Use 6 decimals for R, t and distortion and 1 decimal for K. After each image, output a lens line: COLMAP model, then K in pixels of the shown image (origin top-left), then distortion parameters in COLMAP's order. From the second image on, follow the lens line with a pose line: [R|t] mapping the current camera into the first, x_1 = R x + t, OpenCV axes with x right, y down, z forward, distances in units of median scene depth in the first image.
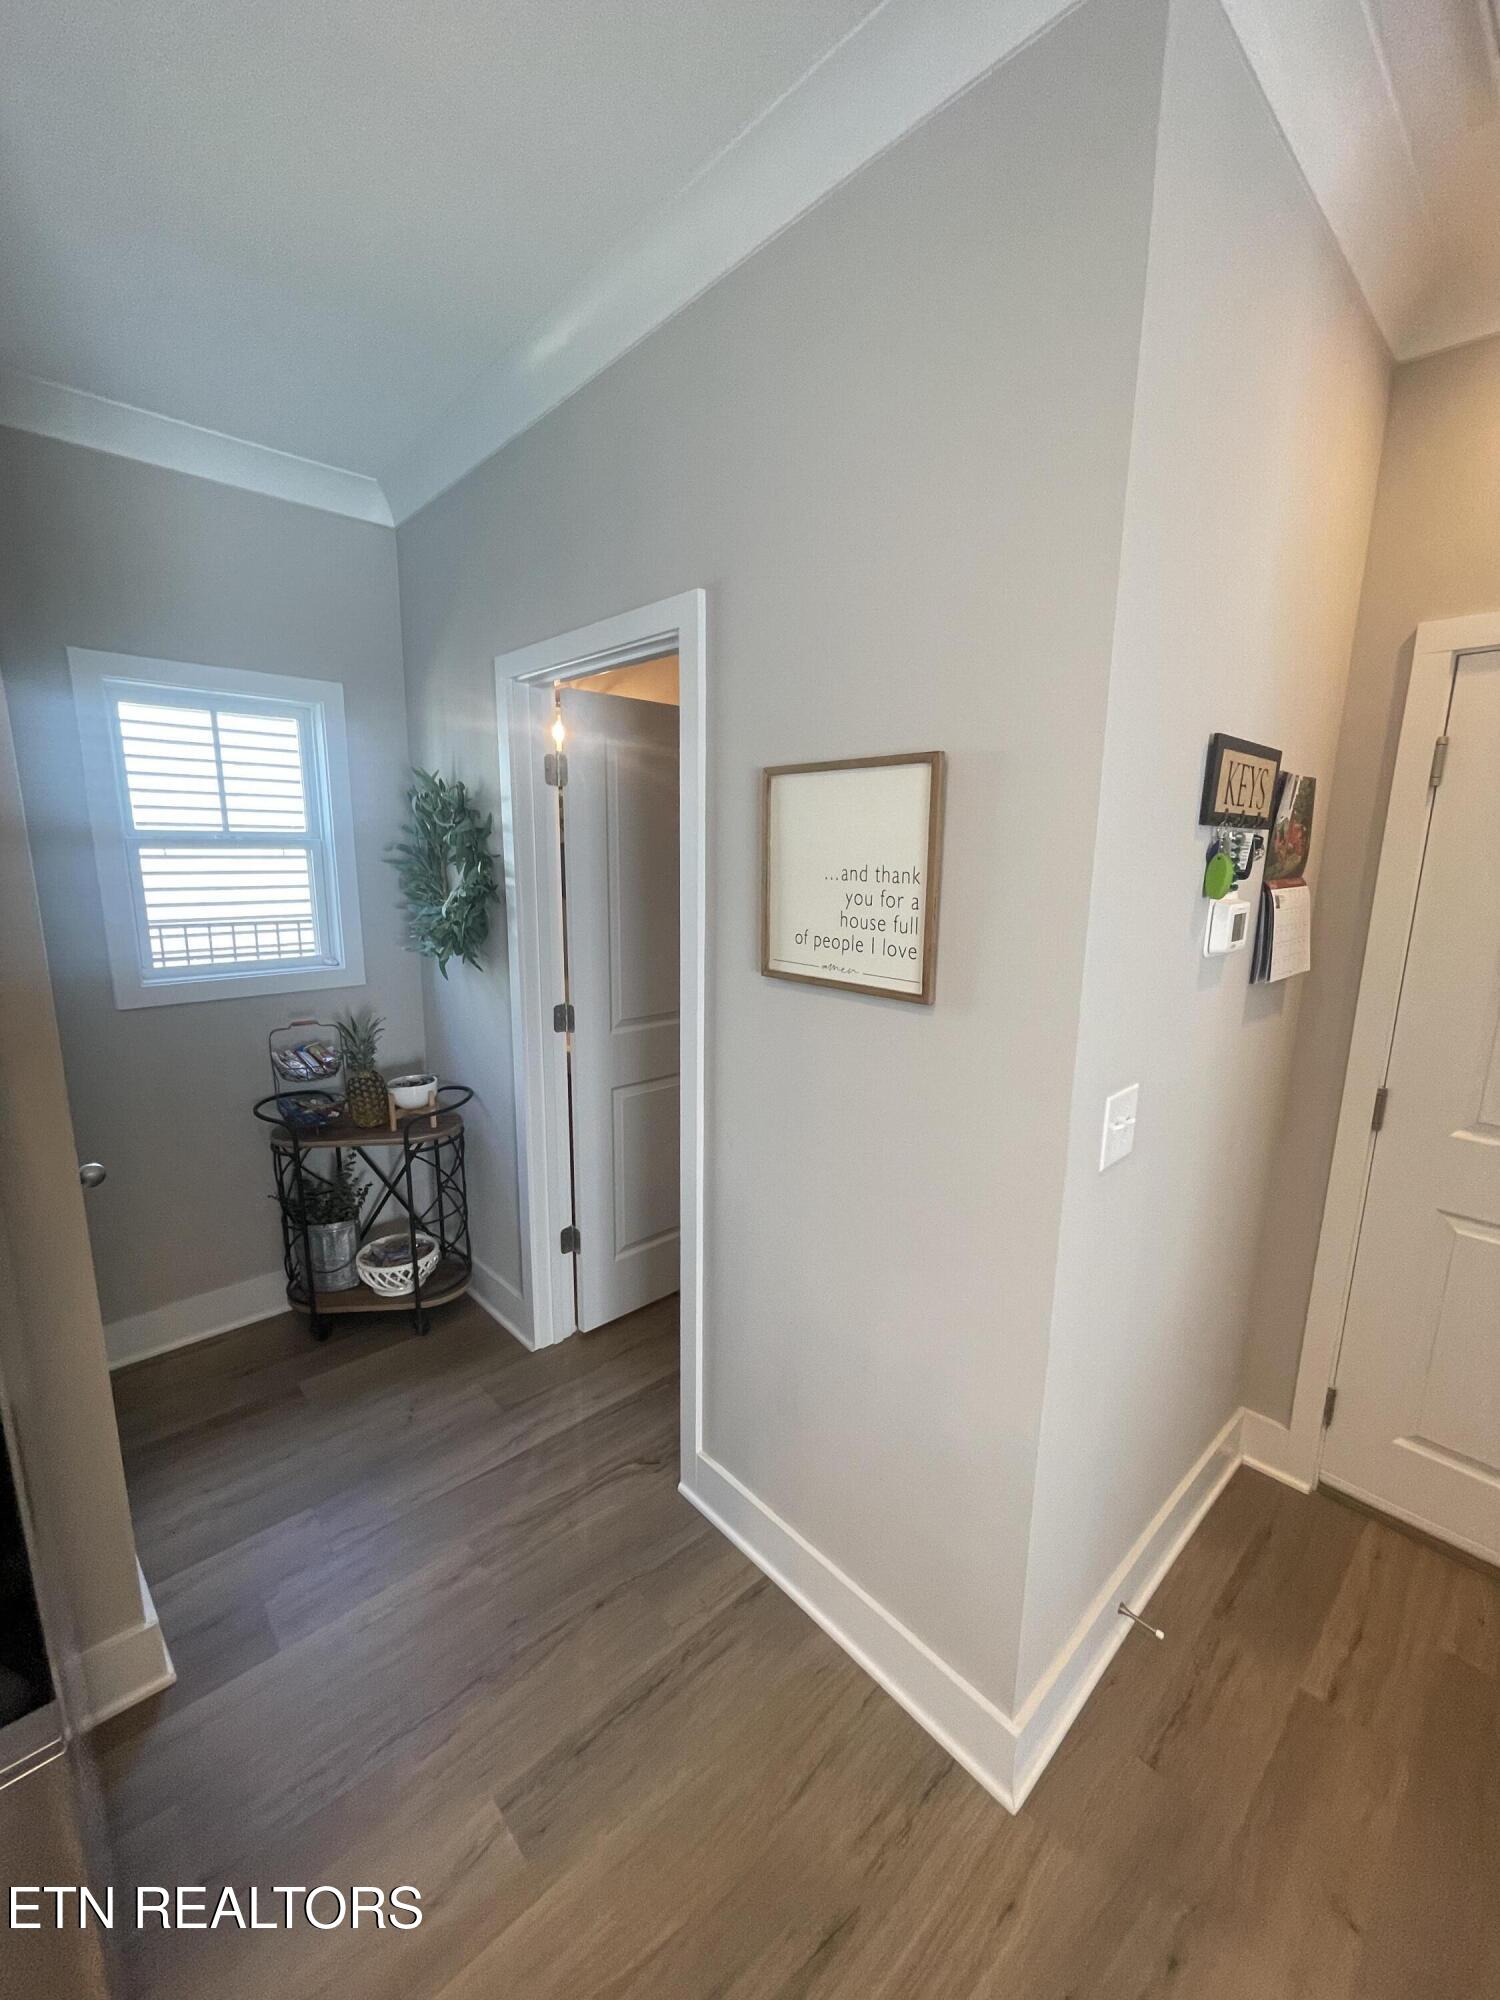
lens RADIAL K [[810.9, 0, 746.3], [0, 810.9, 1008.8], [0, 0, 1]] dist [-0.004977, 0.001171]
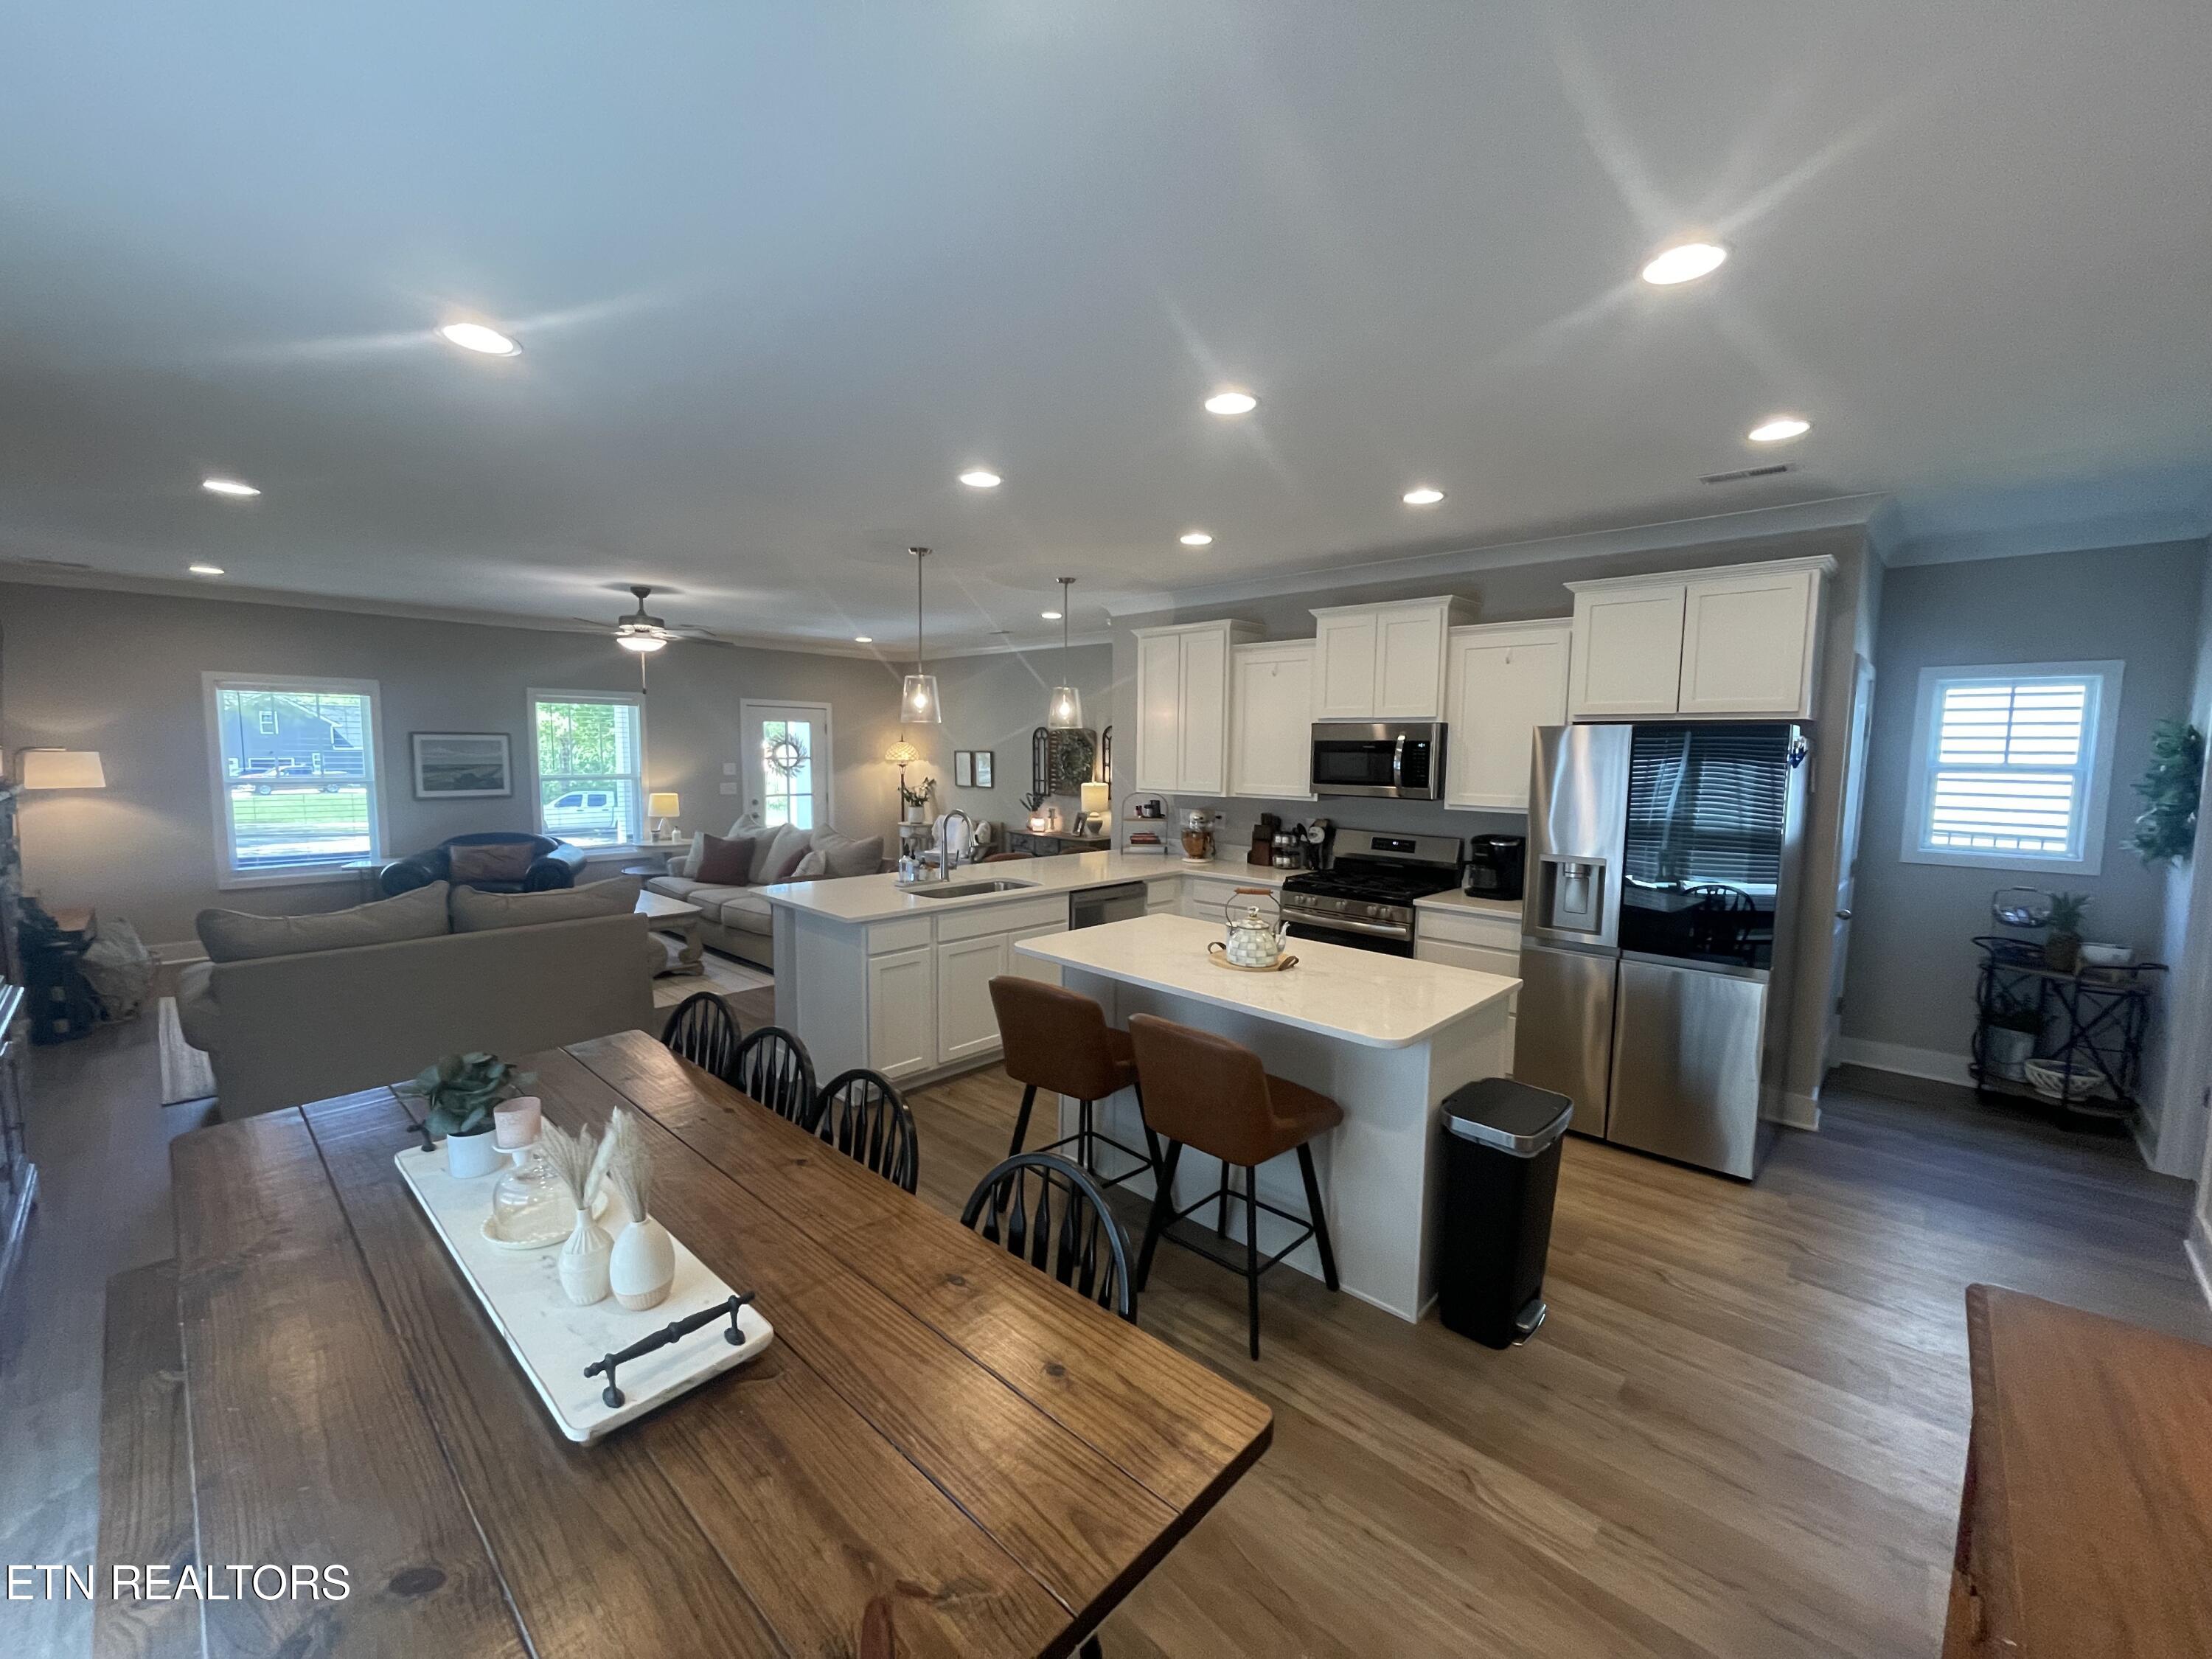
lens RADIAL K [[896.8, 0, 1113.3], [0, 896.8, 827.0], [0, 0, 1]] dist [-0.004977, 0.001171]
pose [[0.066186, 0.074889, -0.994993, 1.314012], [-0.211074, 0.975664, 0.059394, 0.217349], [0.975227, 0.206086, 0.080382, -1.074981]]
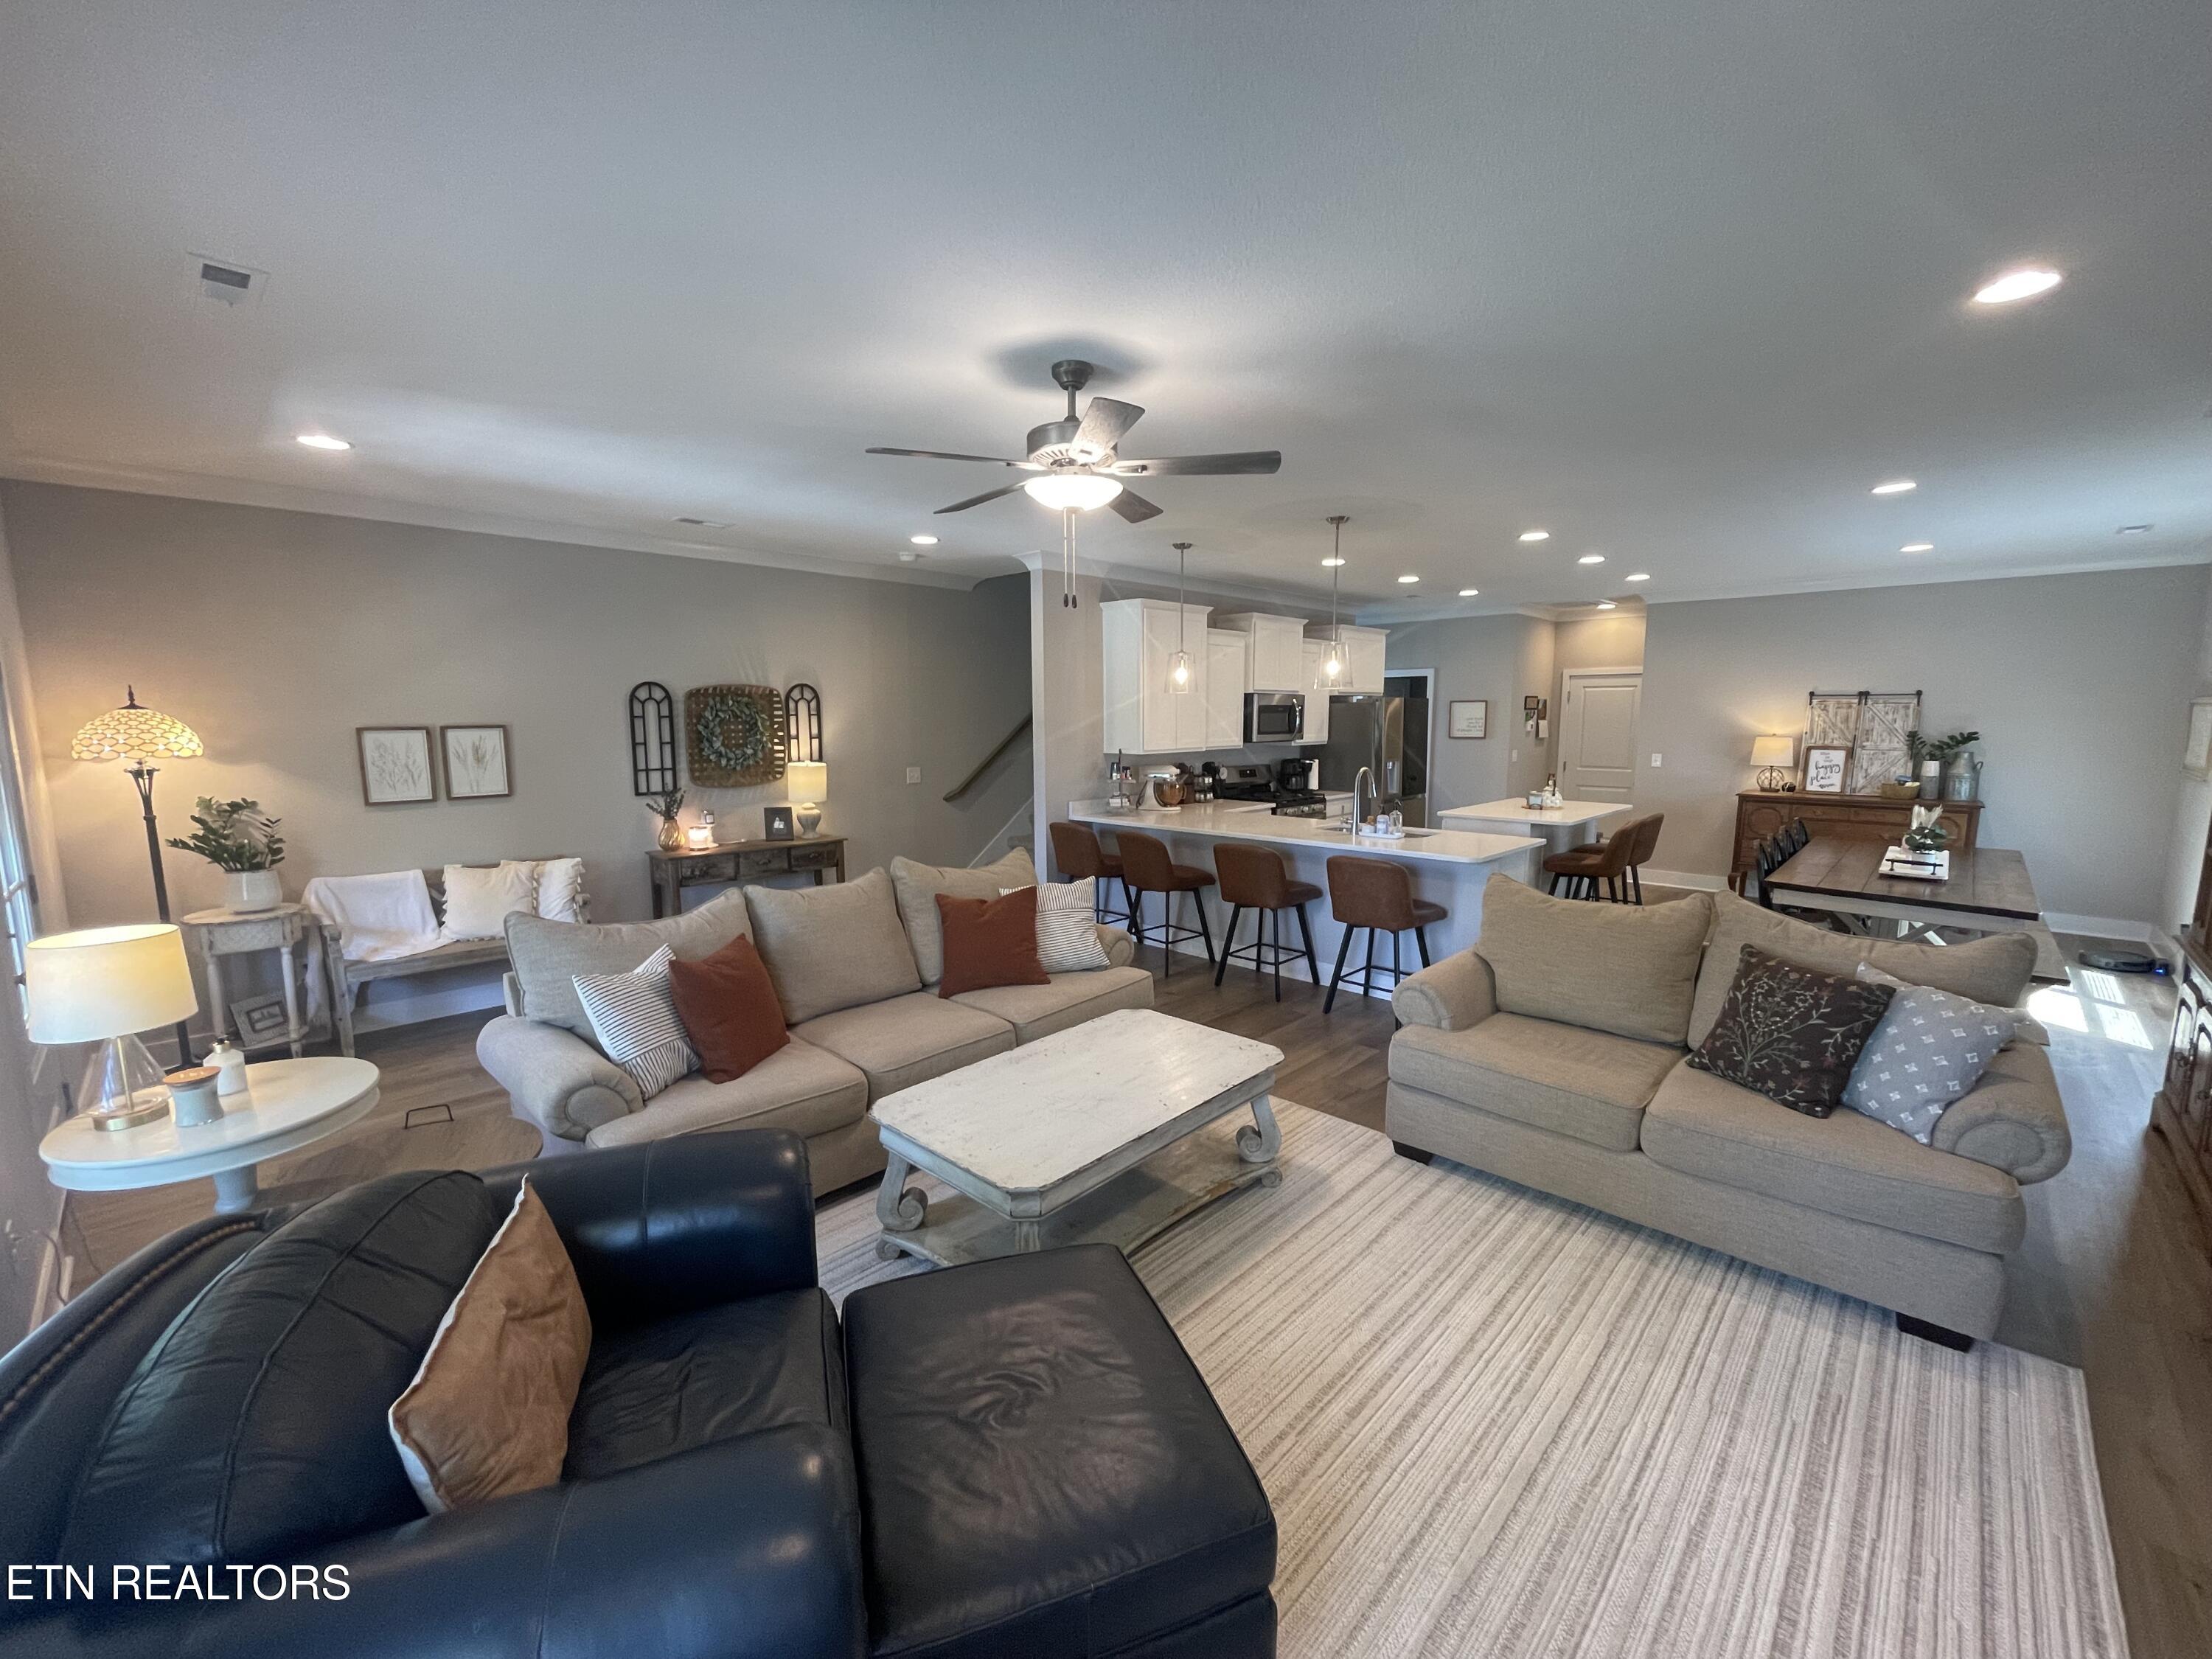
lens RADIAL K [[896.8, 0, 1095.3], [0, 896.8, 836.7], [0, 0, 1]] dist [-0.004977, 0.001171]
pose [[0.998875, -0.024734, 0.040466, -2.168807], [0.027232, 0.997680, -0.062388, 0.776227], [-0.038829, 0.063420, 0.997231, -4.052622]]
